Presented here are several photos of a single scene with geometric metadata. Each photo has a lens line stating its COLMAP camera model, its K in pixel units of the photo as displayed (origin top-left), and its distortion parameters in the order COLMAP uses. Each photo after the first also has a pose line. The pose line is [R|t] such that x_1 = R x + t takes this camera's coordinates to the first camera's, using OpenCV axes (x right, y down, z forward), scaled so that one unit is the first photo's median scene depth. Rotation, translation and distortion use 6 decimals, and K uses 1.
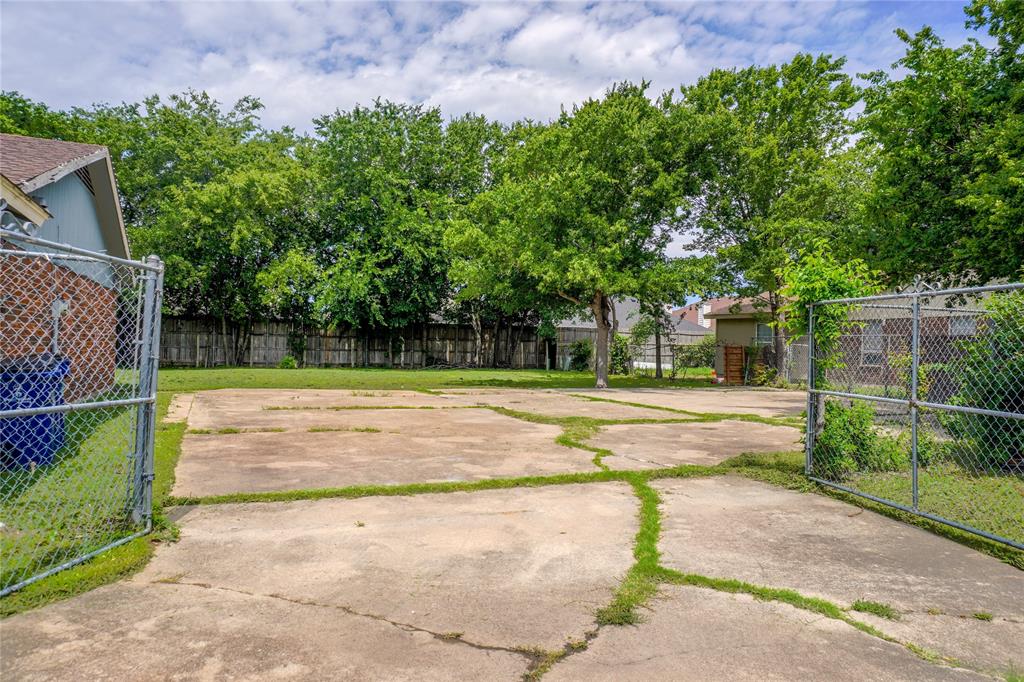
lens RADIAL K [[690.8, 0, 511.7], [0, 690.8, 341.4], [0, 0, 1]] dist [-0.042220, 0.021105]
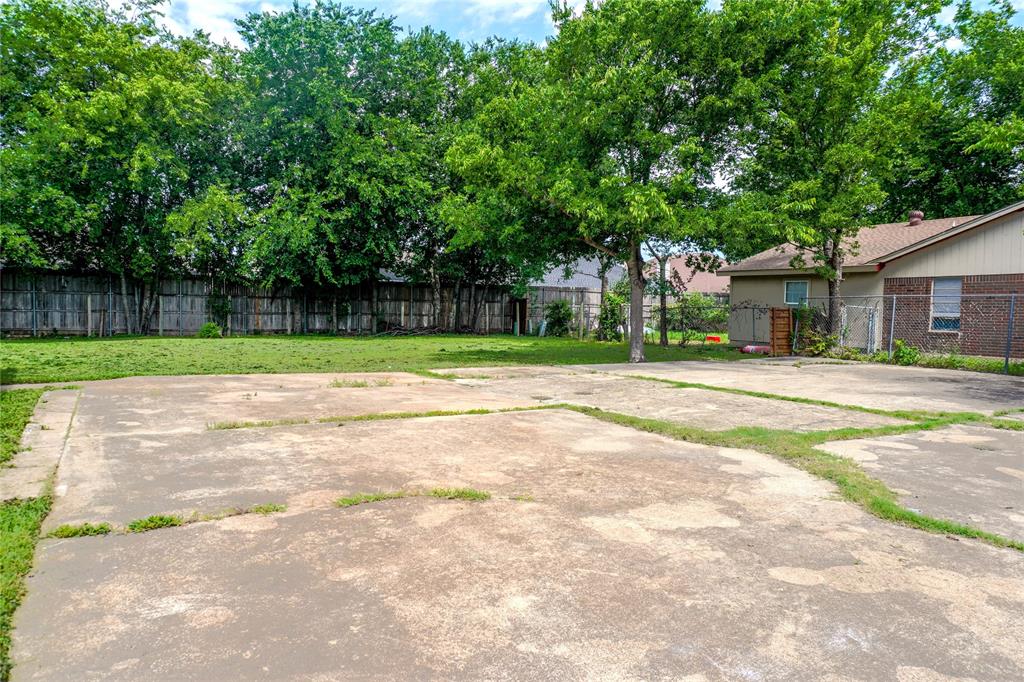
lens RADIAL K [[690.8, 0, 512.1], [0, 690.8, 340.5], [0, 0, 1]] dist [-0.042220, 0.021105]
pose [[0.992578, -0.008681, 0.121296, -0.075934], [0.001866, 0.998419, 0.056187, -0.001018], [-0.121592, -0.055543, 0.991025, 0.174884]]
